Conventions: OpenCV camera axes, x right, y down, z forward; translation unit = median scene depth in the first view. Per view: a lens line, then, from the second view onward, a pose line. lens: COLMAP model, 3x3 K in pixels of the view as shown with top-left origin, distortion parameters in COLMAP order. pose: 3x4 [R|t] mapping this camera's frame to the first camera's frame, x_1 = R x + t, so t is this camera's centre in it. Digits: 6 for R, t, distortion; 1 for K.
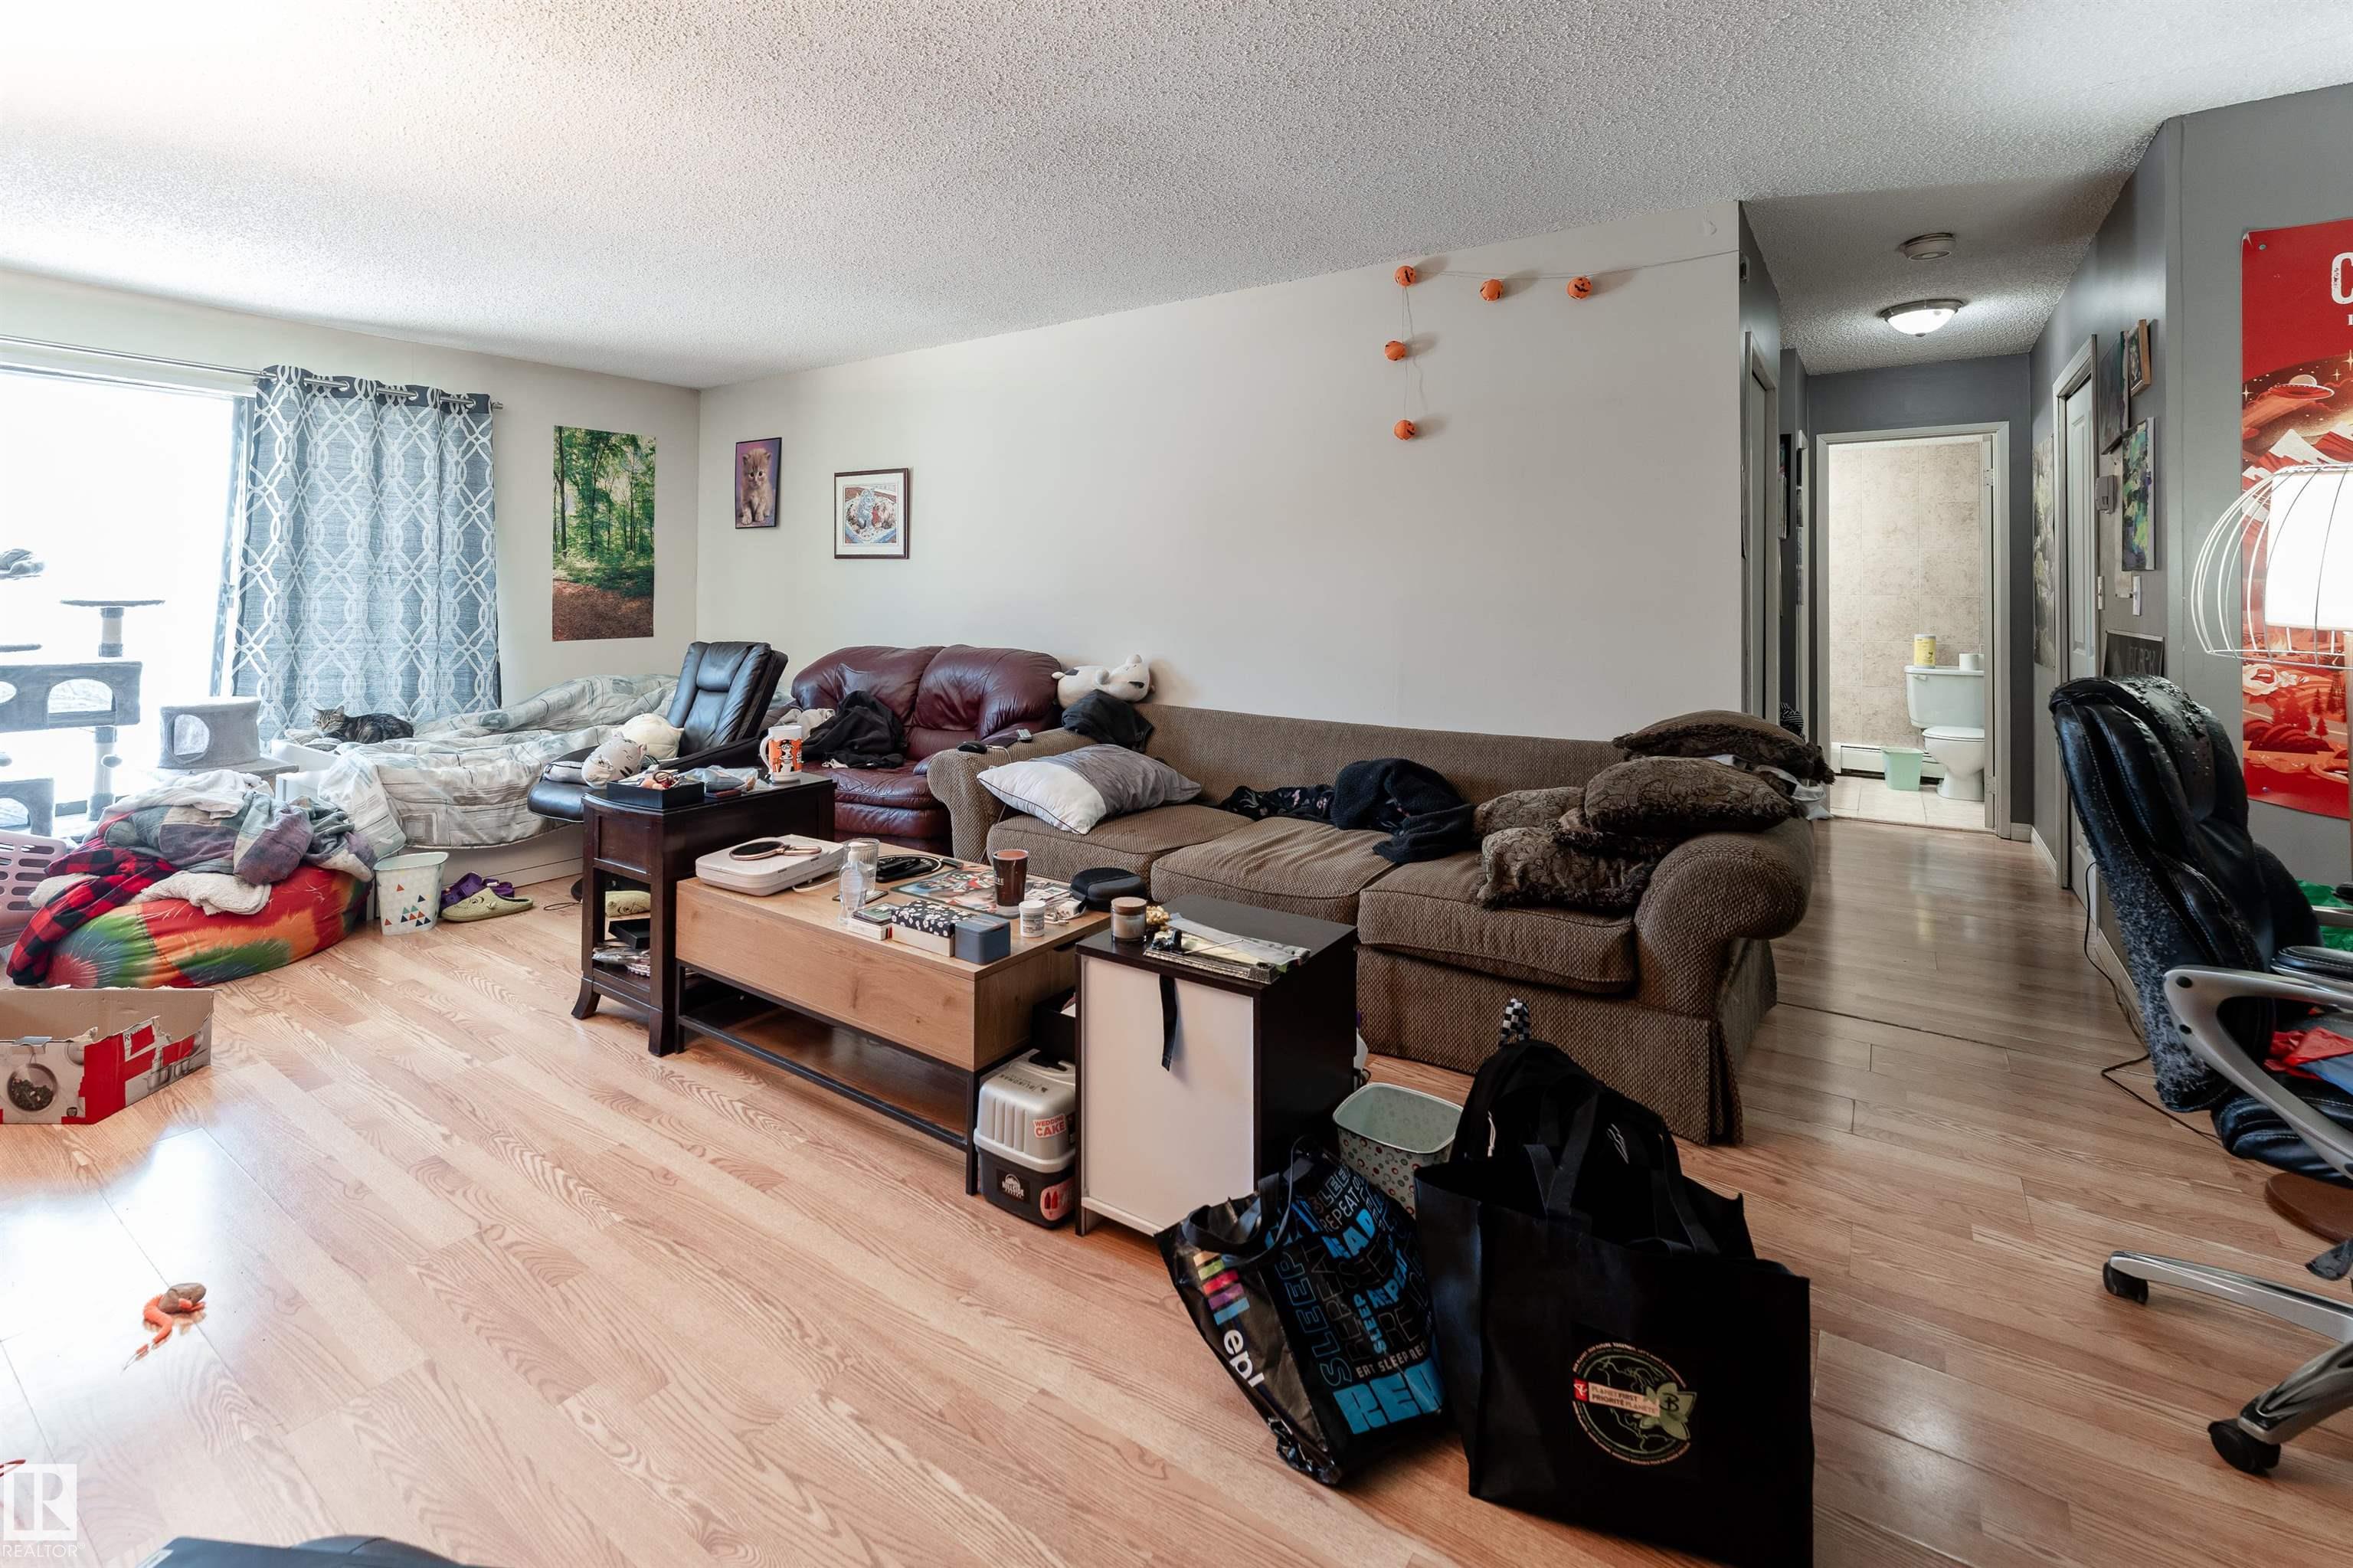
lens RADIAL K [[1033.1, 0, 1154.1], [0, 1033.1, 569.4], [0, 0, 1]] dist [0.001866, -0.000284]
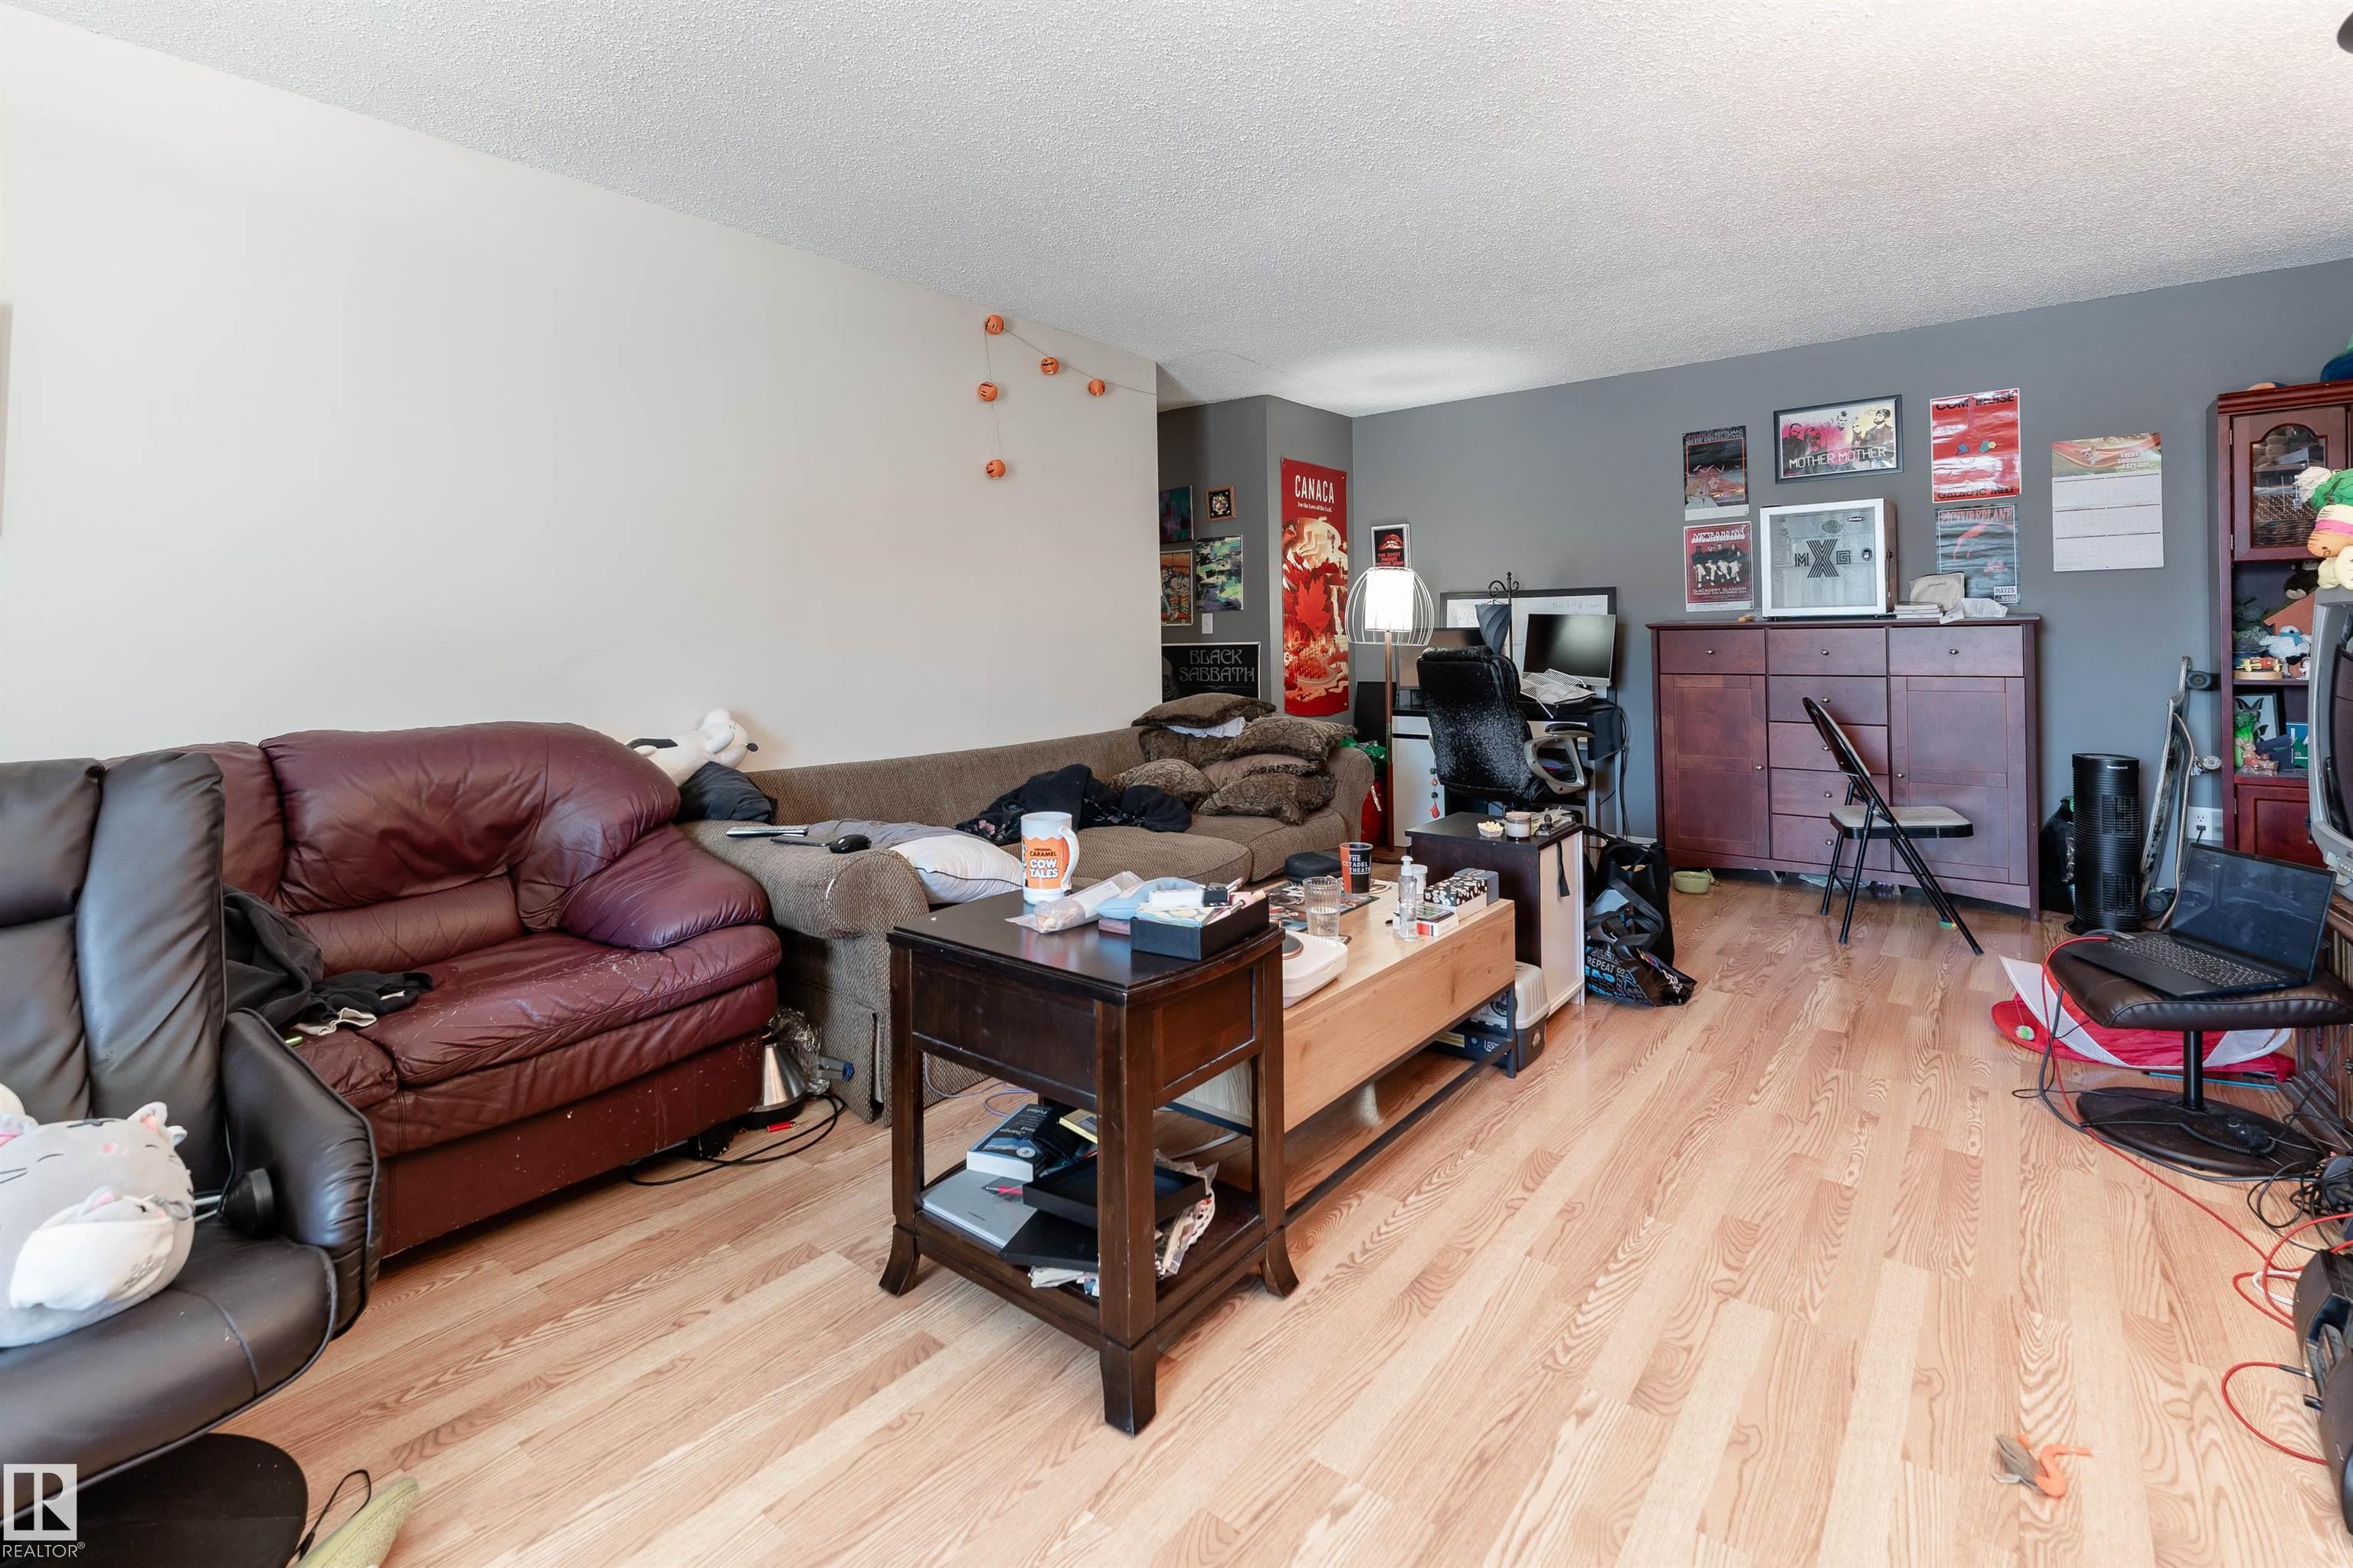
lens RADIAL K [[1062.6, 0, 1155.8], [0, 1062.6, 644.5], [0, 0, 1]] dist [0.003564, -0.000966]
pose [[0.077915, -0.011182, 0.996897, -0.693036], [-0.003153, 0.999929, 0.011463, 0.028220], [-0.996955, -0.004036, 0.077874, 0.616693]]
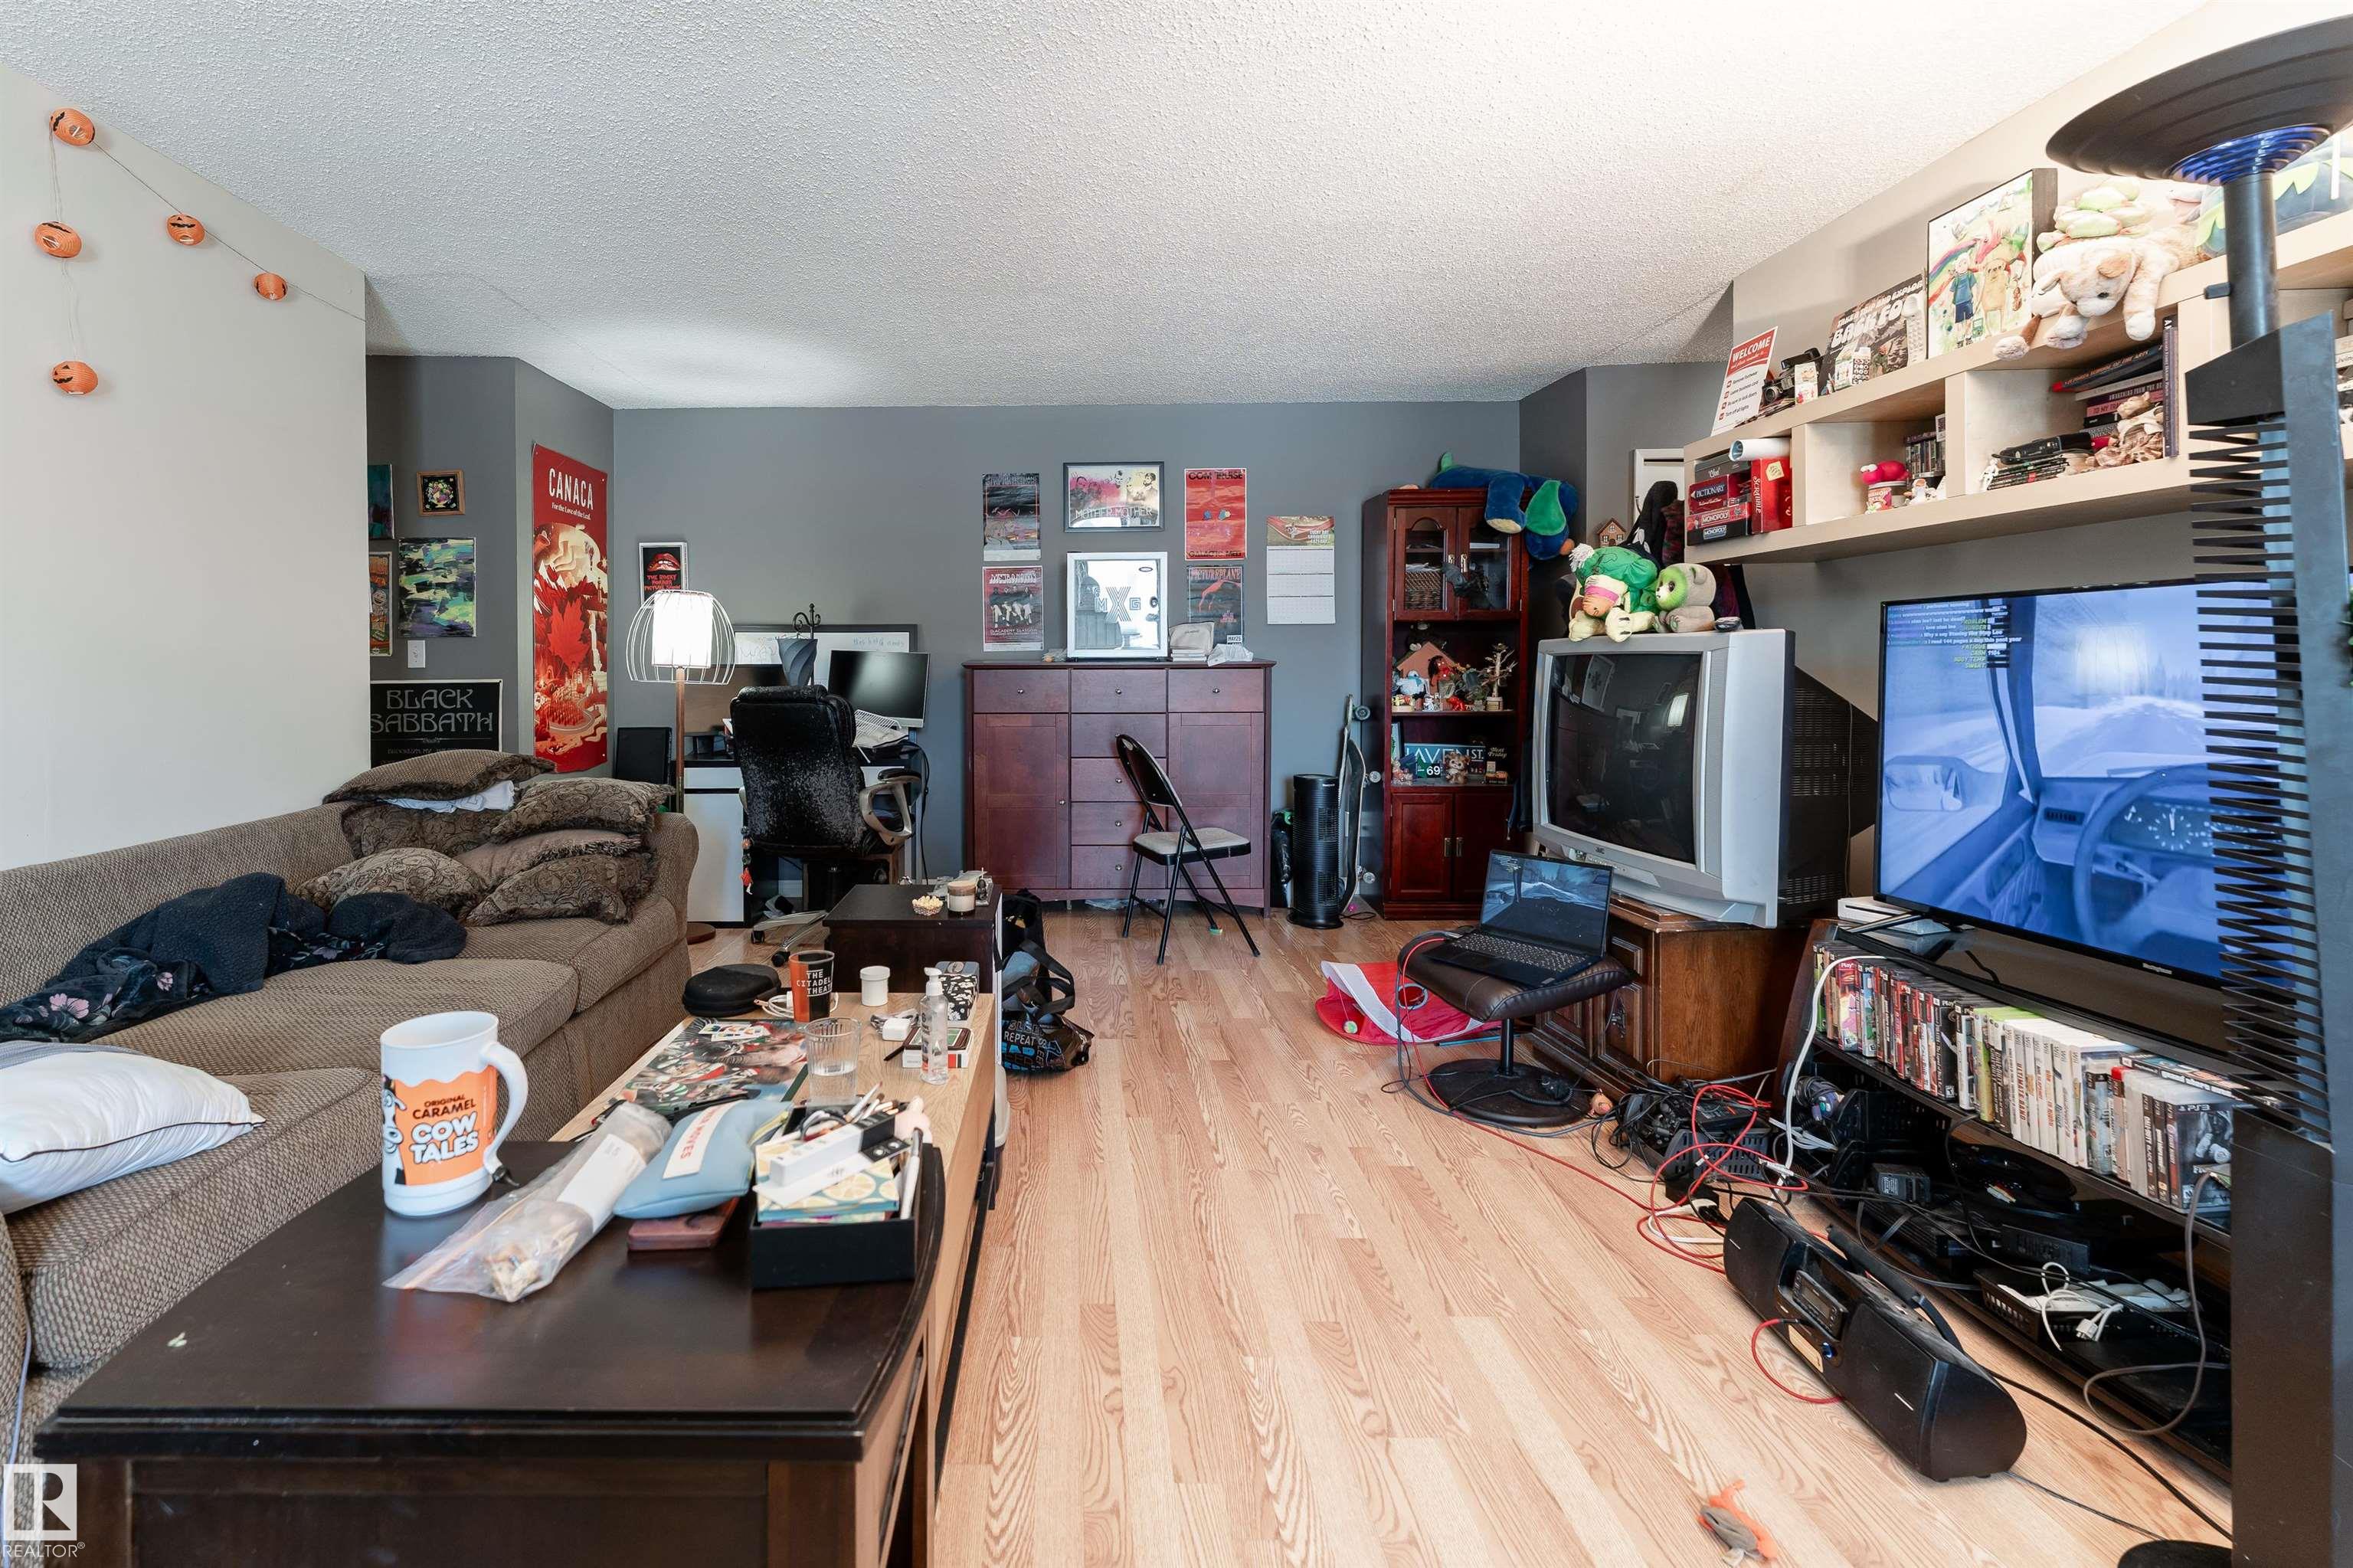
lens RADIAL K [[1062.6, 0, 1055.4], [0, 1062.6, 678.8], [0, 0, 1]] dist [0.003564, -0.000966]
pose [[-0.560121, -0.008148, 0.828371, -0.505205], [-0.012109, 0.999925, 0.001648, 0.031283], [-0.828322, -0.009107, -0.560178, 0.717377]]
